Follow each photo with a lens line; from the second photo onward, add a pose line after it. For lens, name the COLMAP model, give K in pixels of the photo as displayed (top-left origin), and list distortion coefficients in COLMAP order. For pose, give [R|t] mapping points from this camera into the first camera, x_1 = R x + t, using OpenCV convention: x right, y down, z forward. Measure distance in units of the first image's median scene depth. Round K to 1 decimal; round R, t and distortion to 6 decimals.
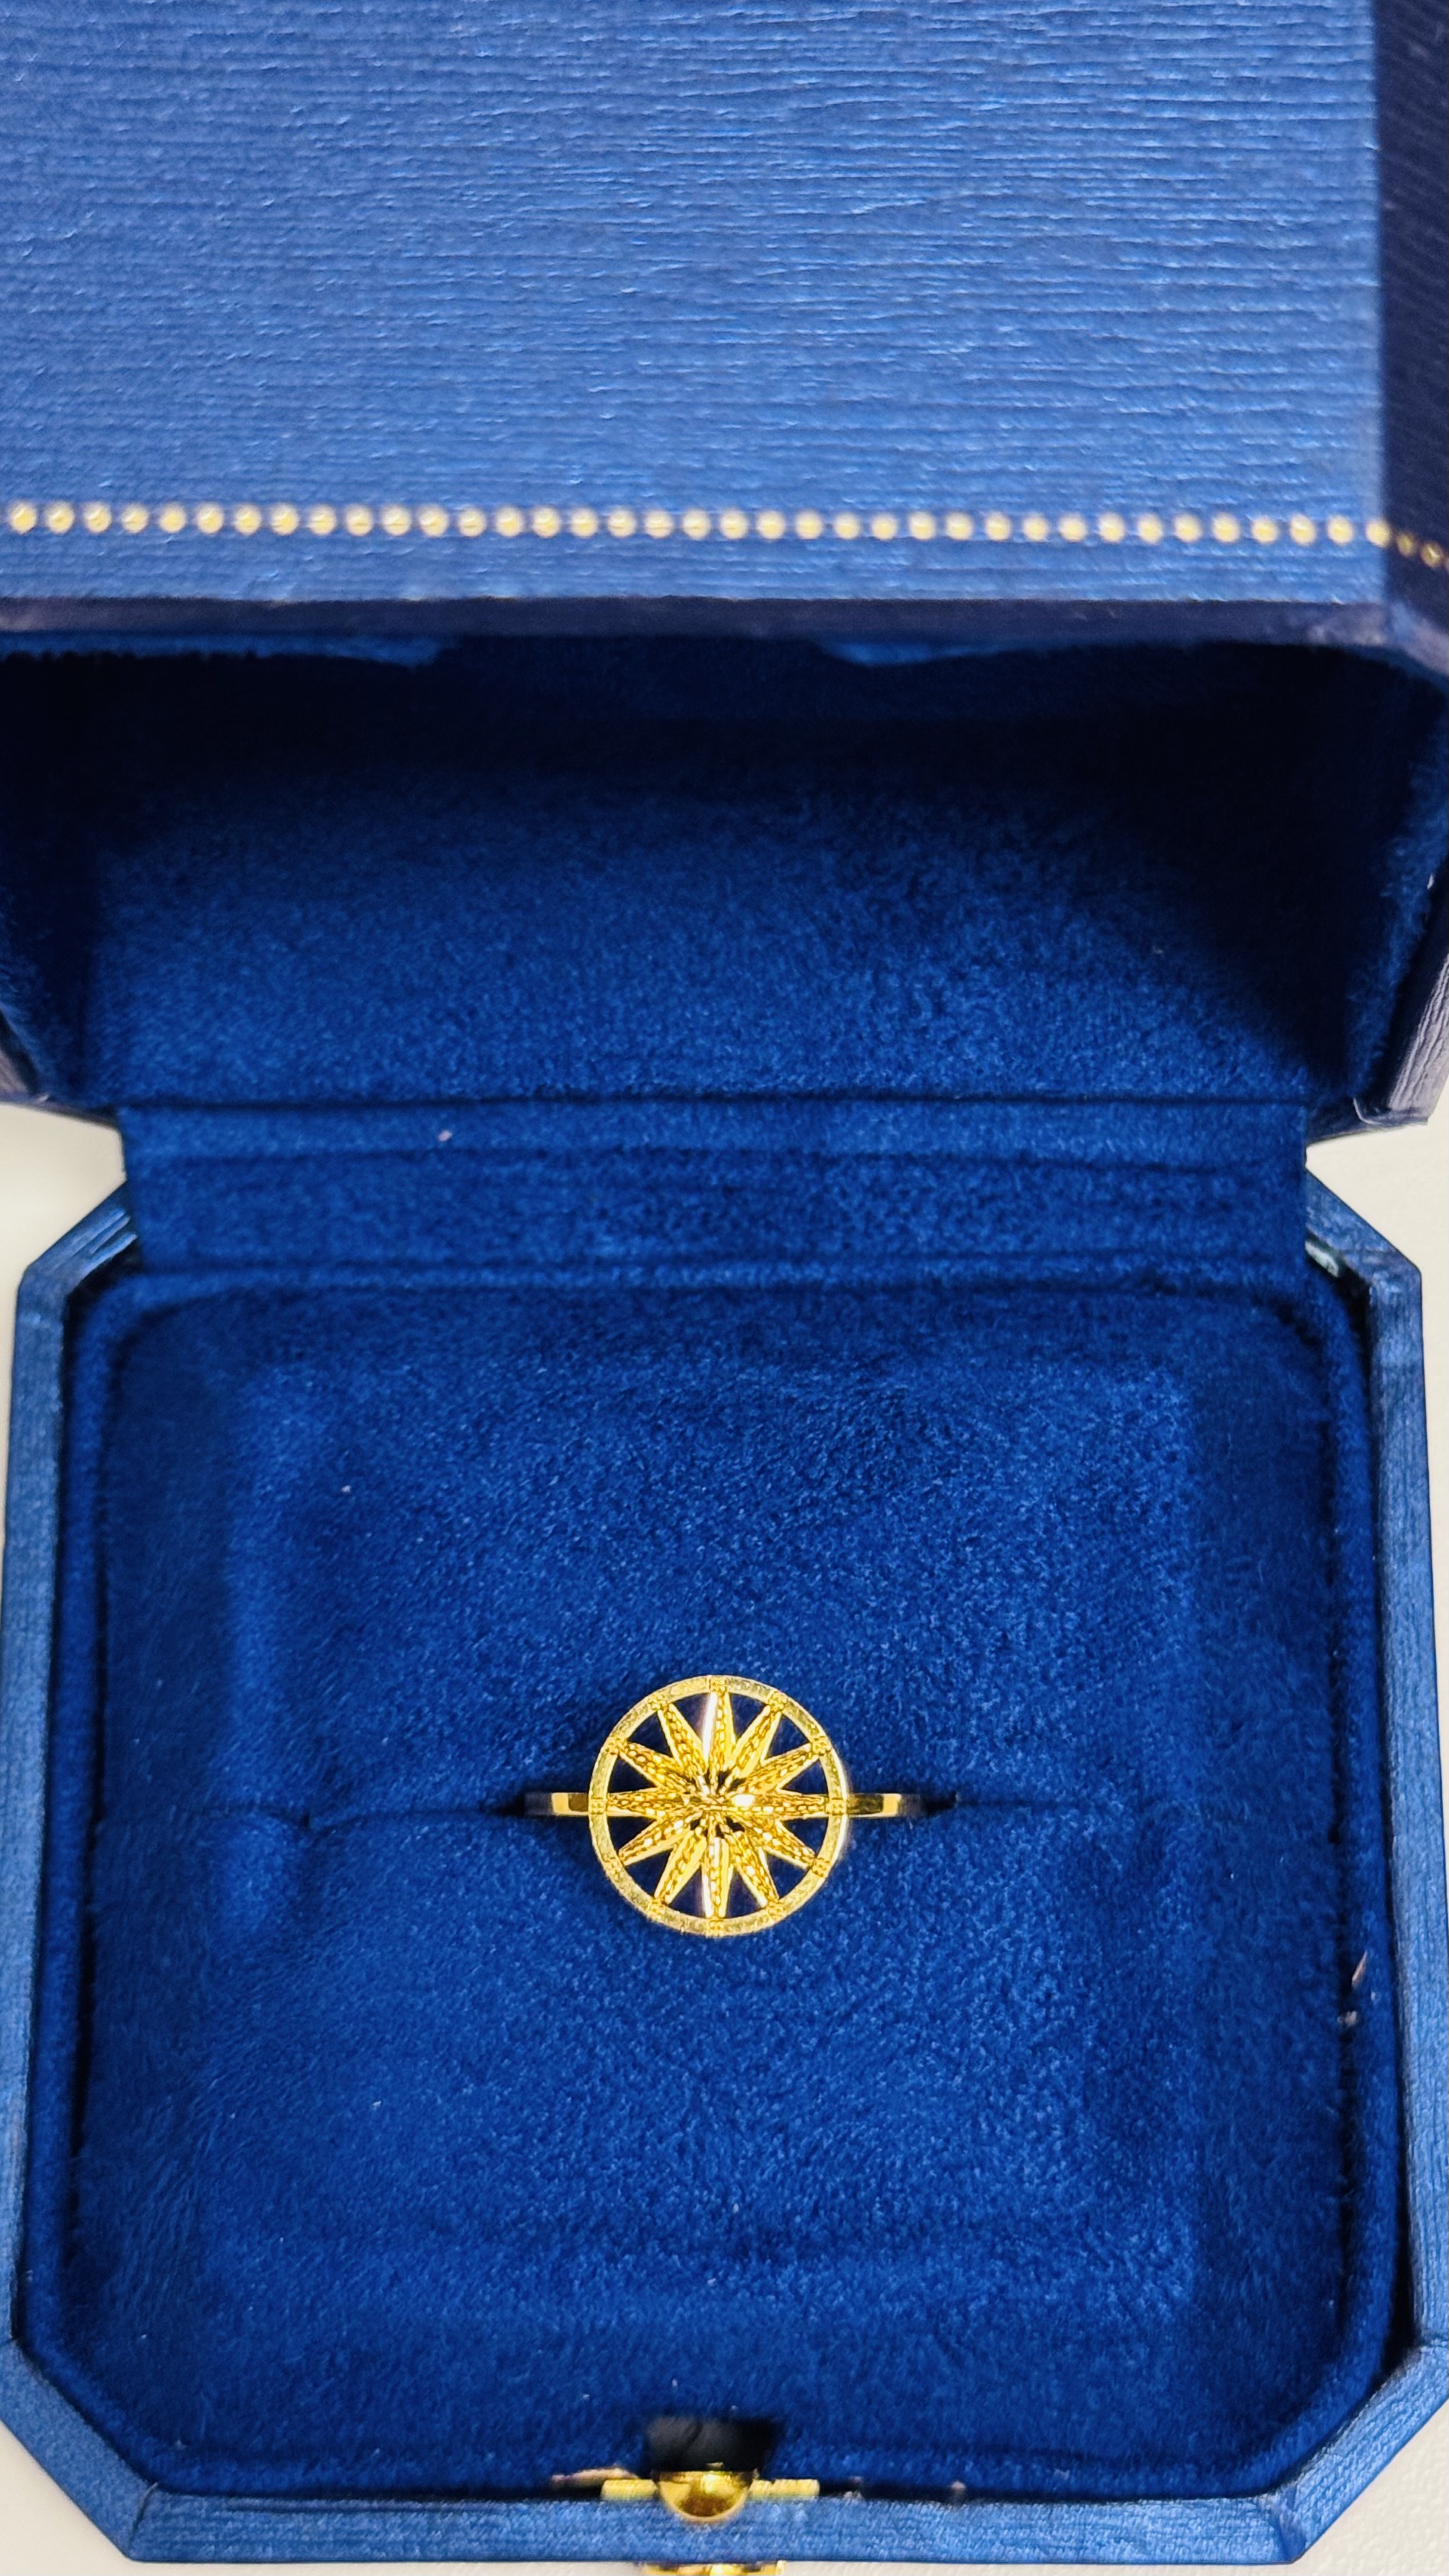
lens RADIAL K [[3642.3, 0, 730.3], [0, 3642.3, 1376.1], [0, 0, 1]] dist [0.016594, 0.090792]
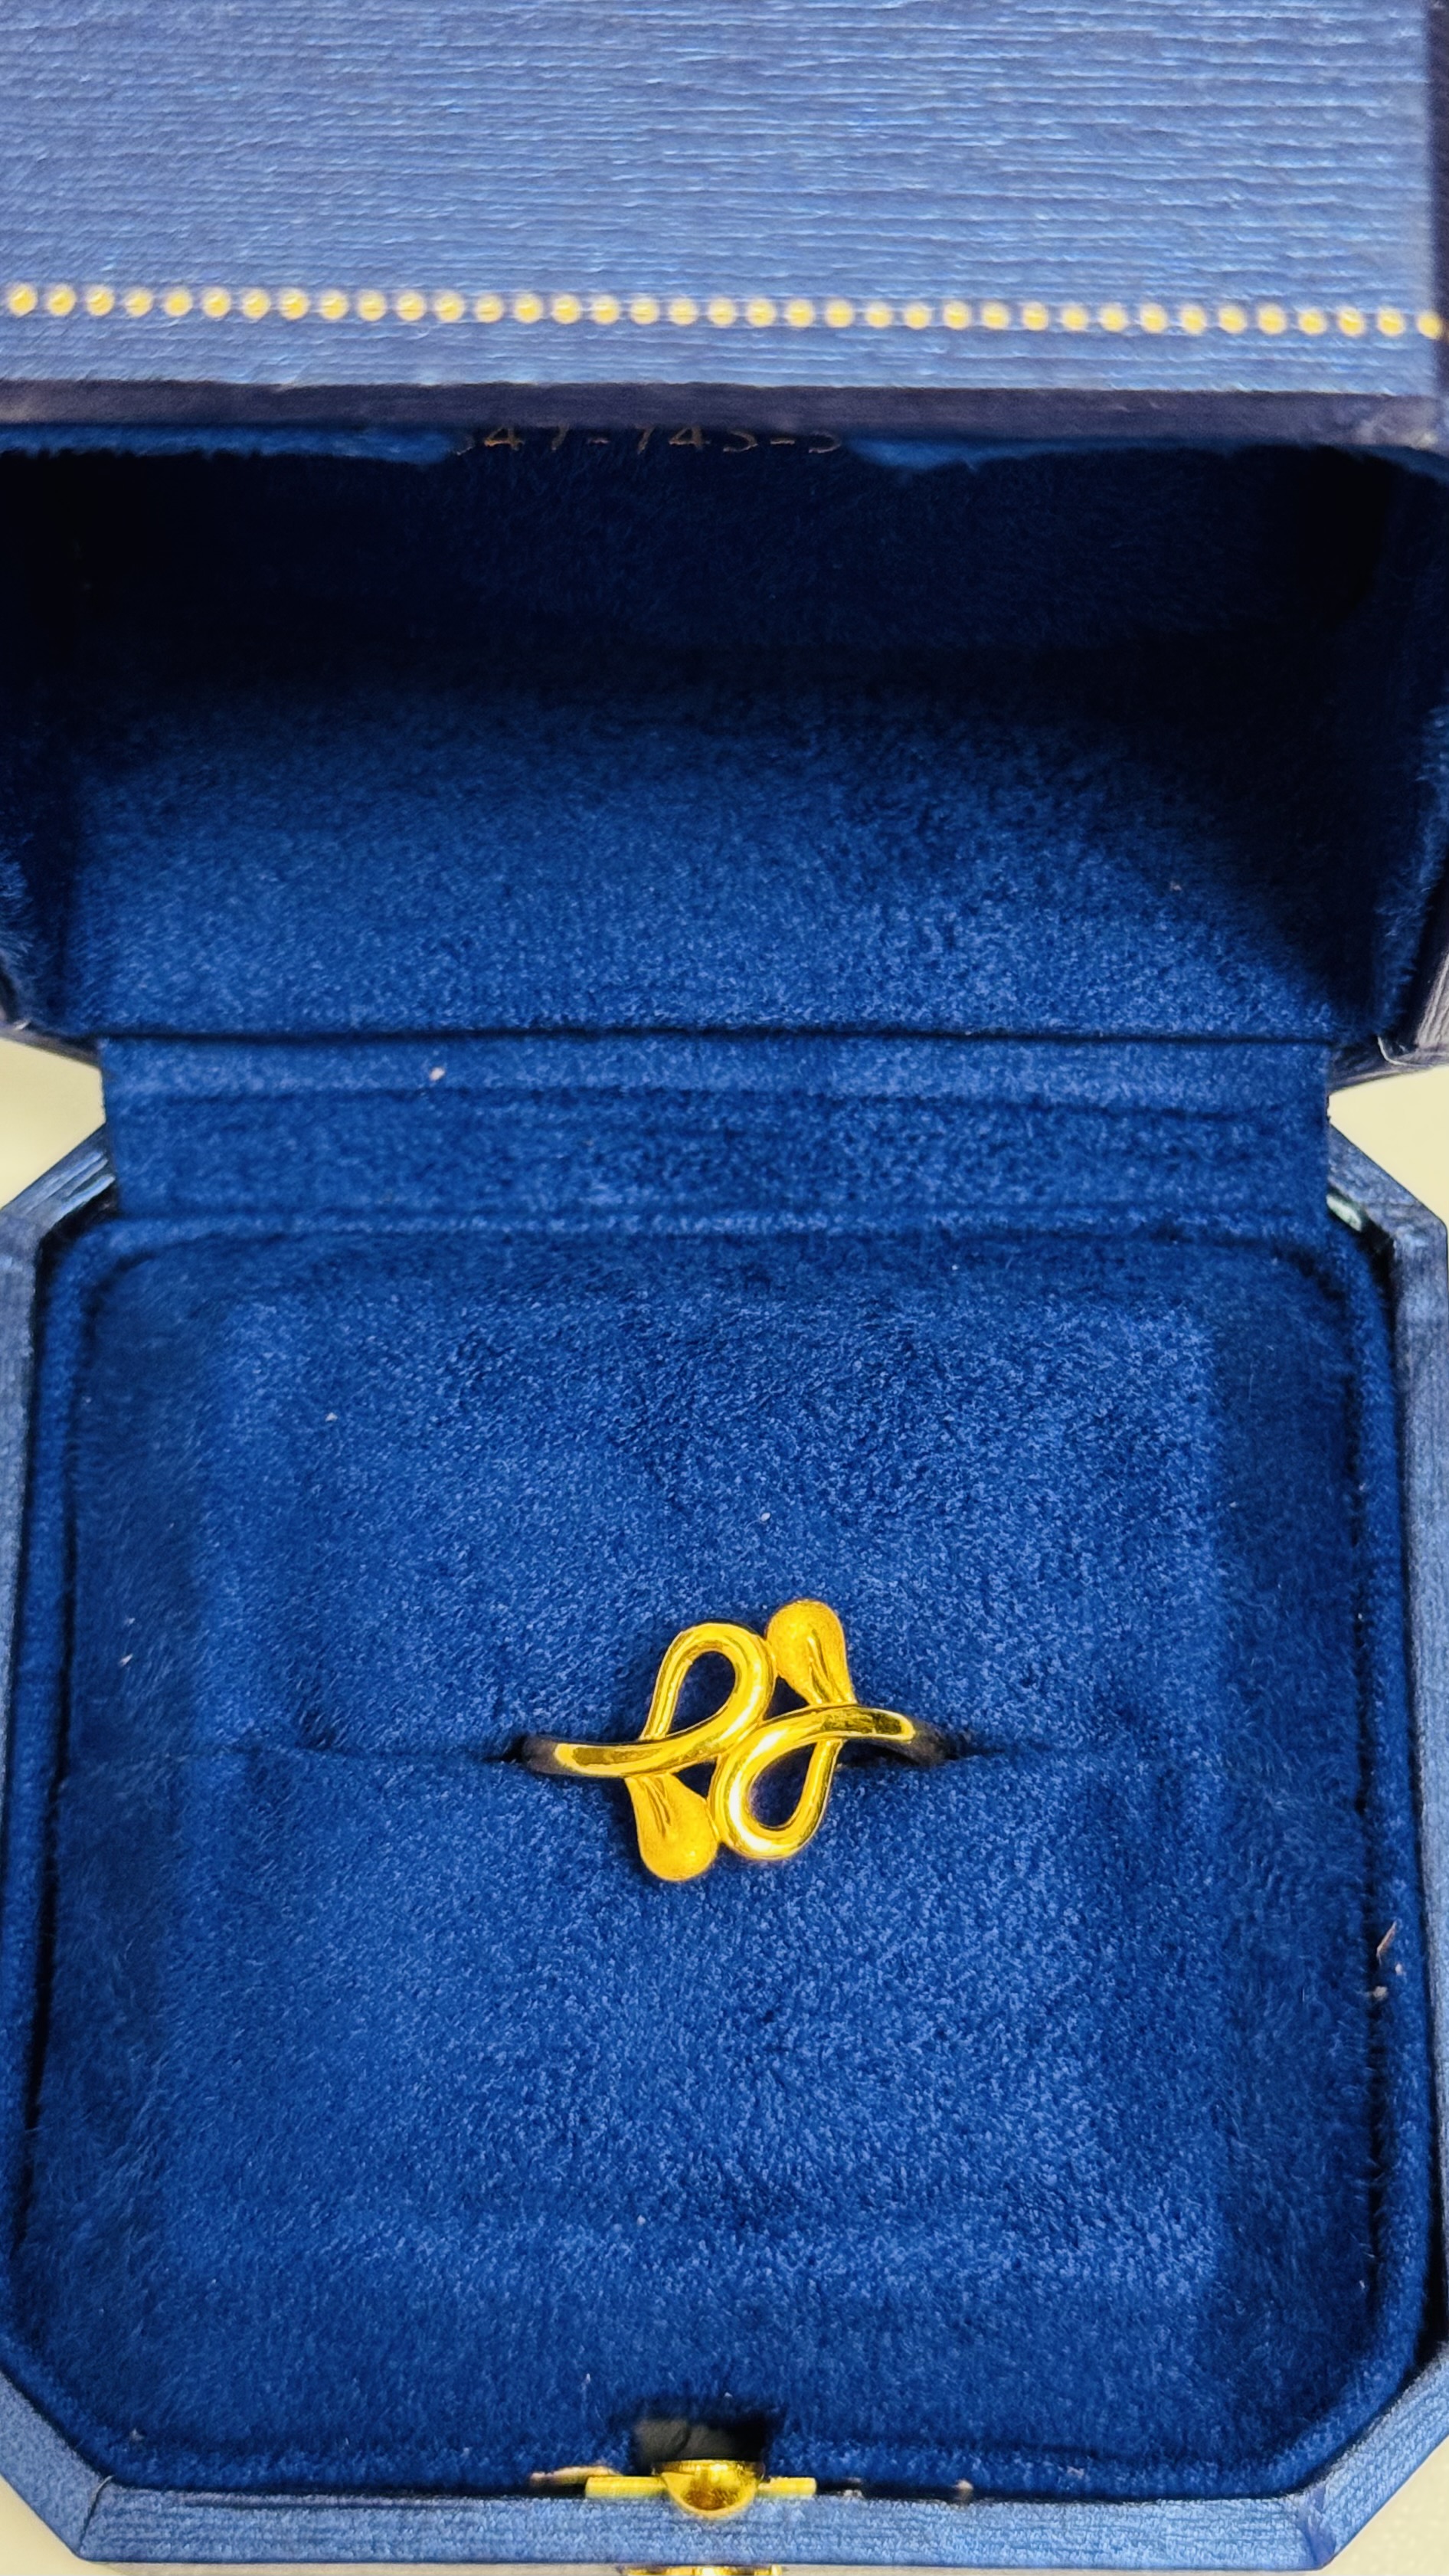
lens RADIAL K [[3675.6, 0, 729.9], [0, 3675.6, 1346.0], [0, 0, 1]] dist [0.033853, 0.000692]
pose [[0.999899, 0.010074, 0.010051, -0.010231], [-0.009363, 0.997615, -0.068385, 0.075282], [-0.010716, 0.068284, 0.997608, 0.034201]]
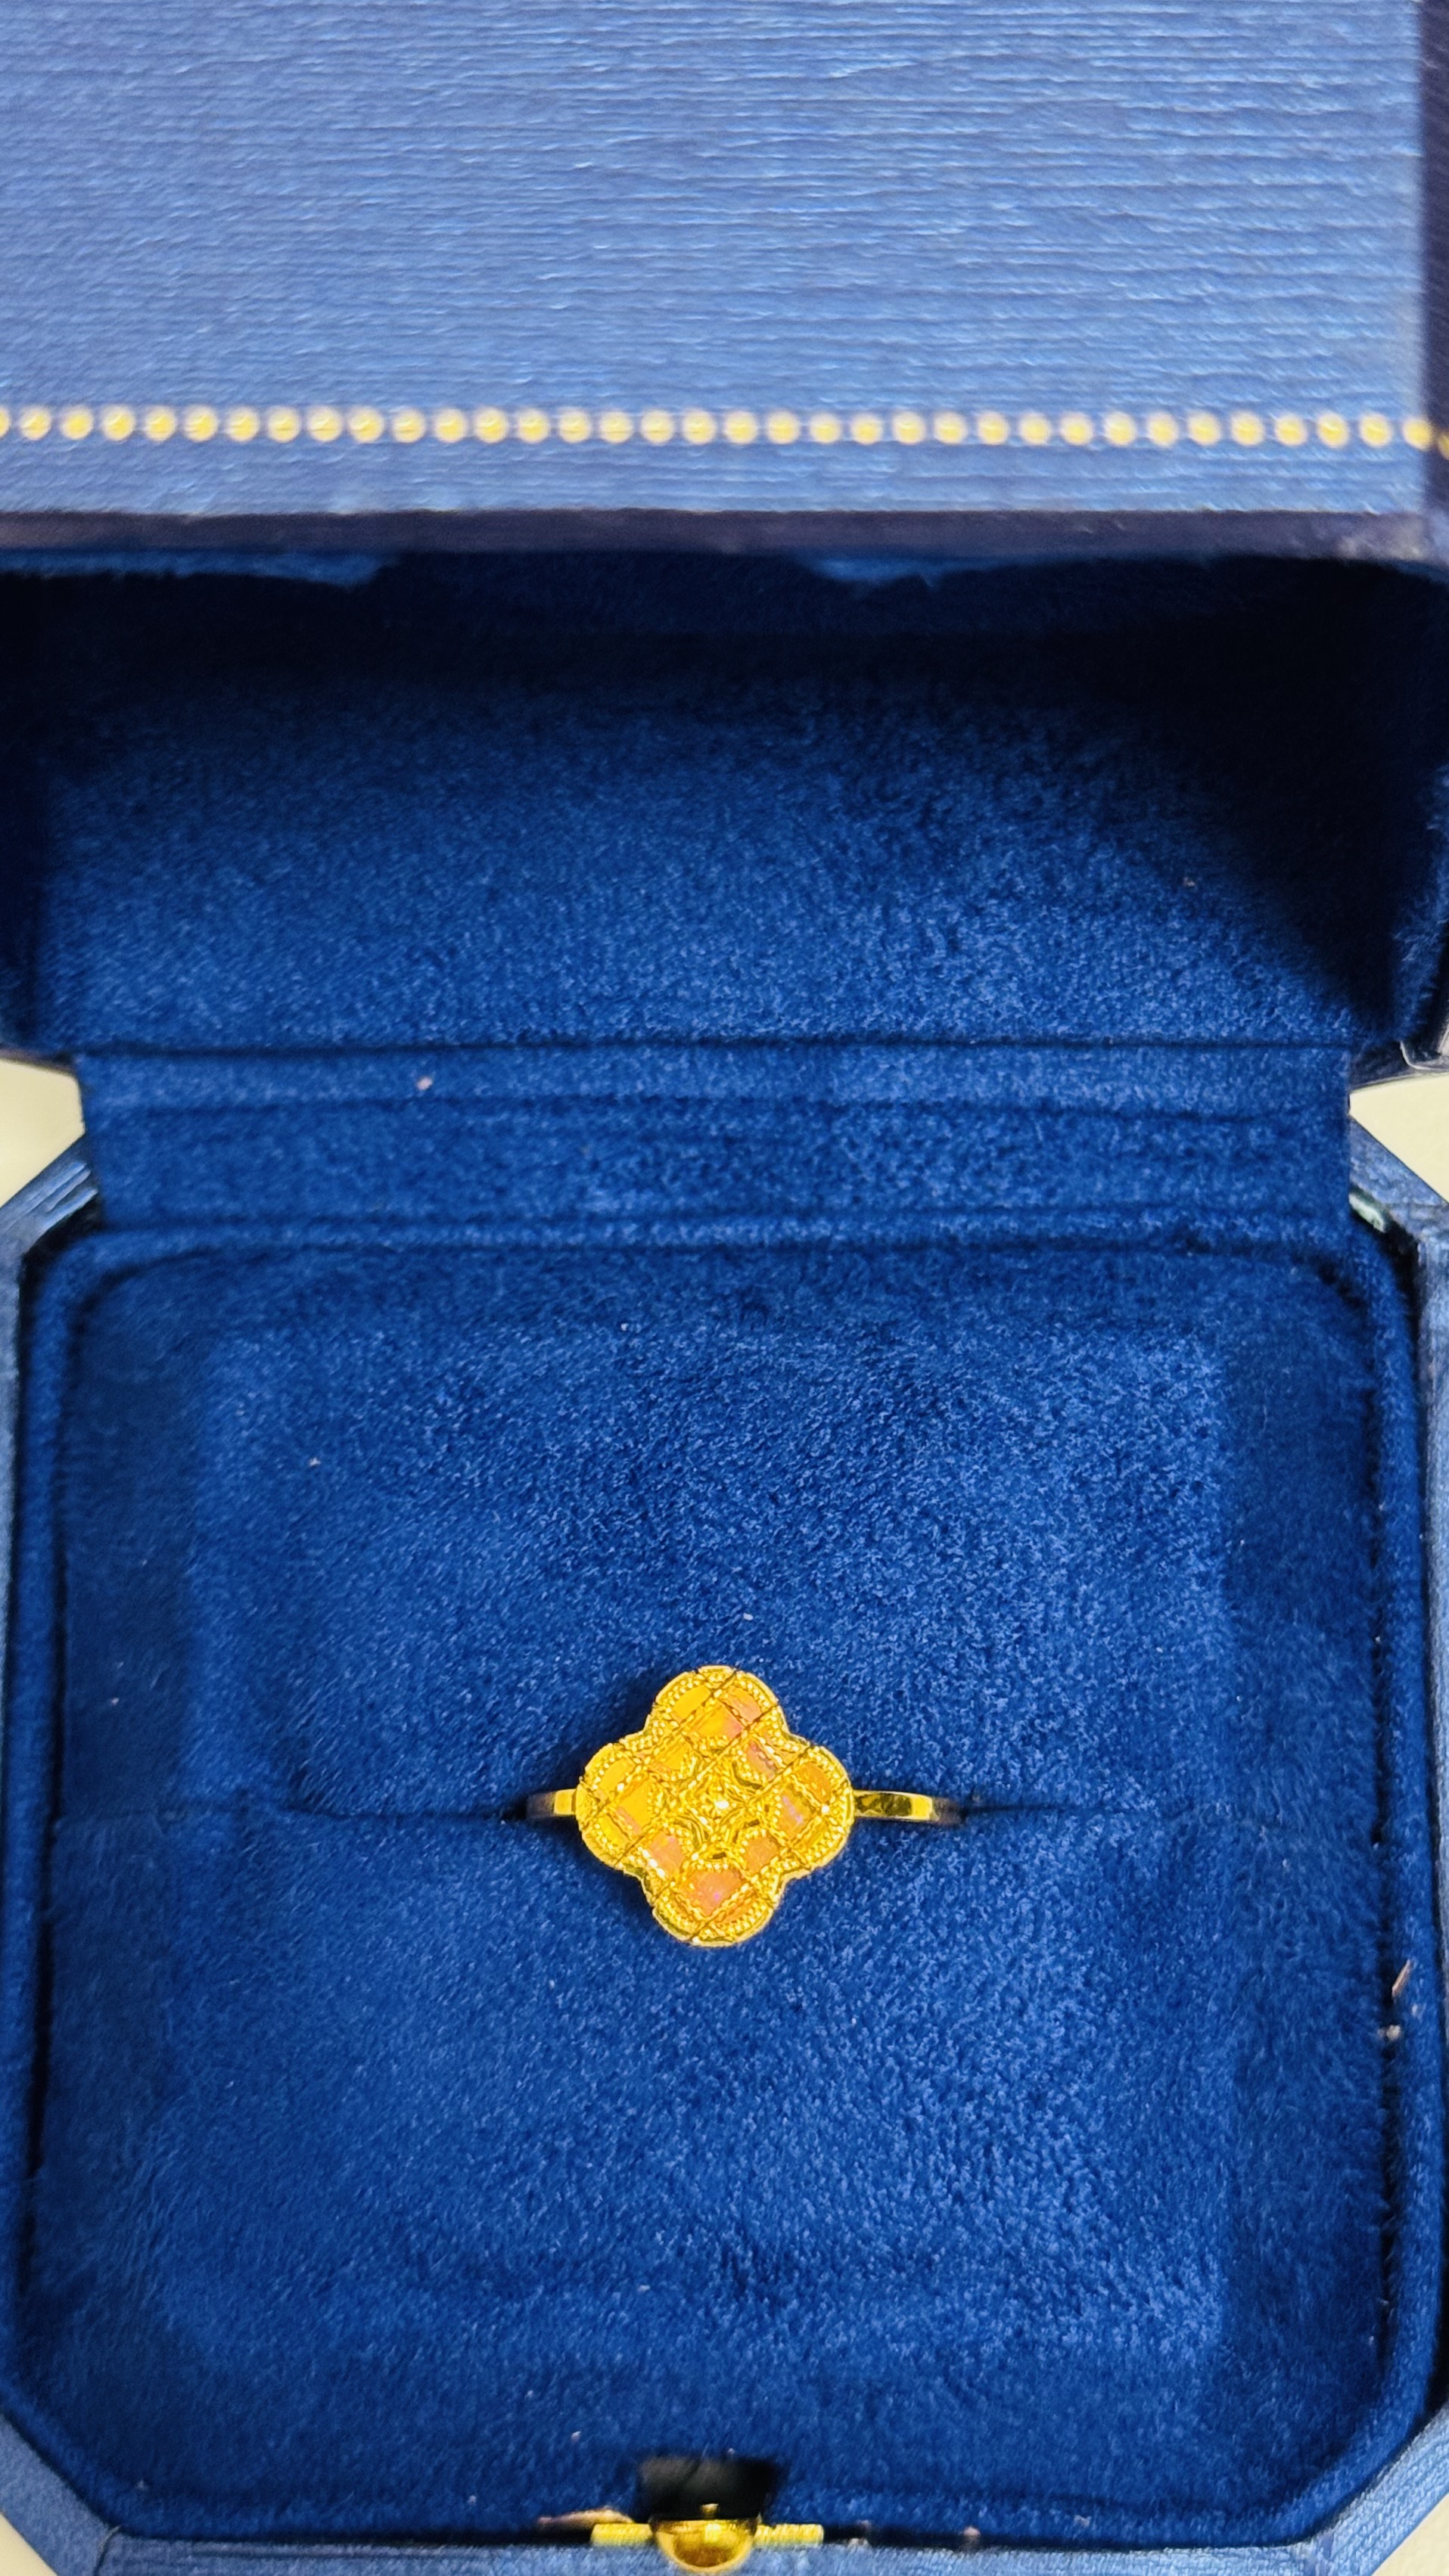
lens RADIAL K [[3664.5, 0, 749.5], [0, 3664.5, 1372.1], [0, 0, 1]] dist [0.027852, 0.017419]
pose [[0.999915, -0.001588, -0.012916, 0.017654], [0.001929, 0.999648, 0.026450, -0.017633], [0.012870, -0.026473, 0.999567, 0.063951]]
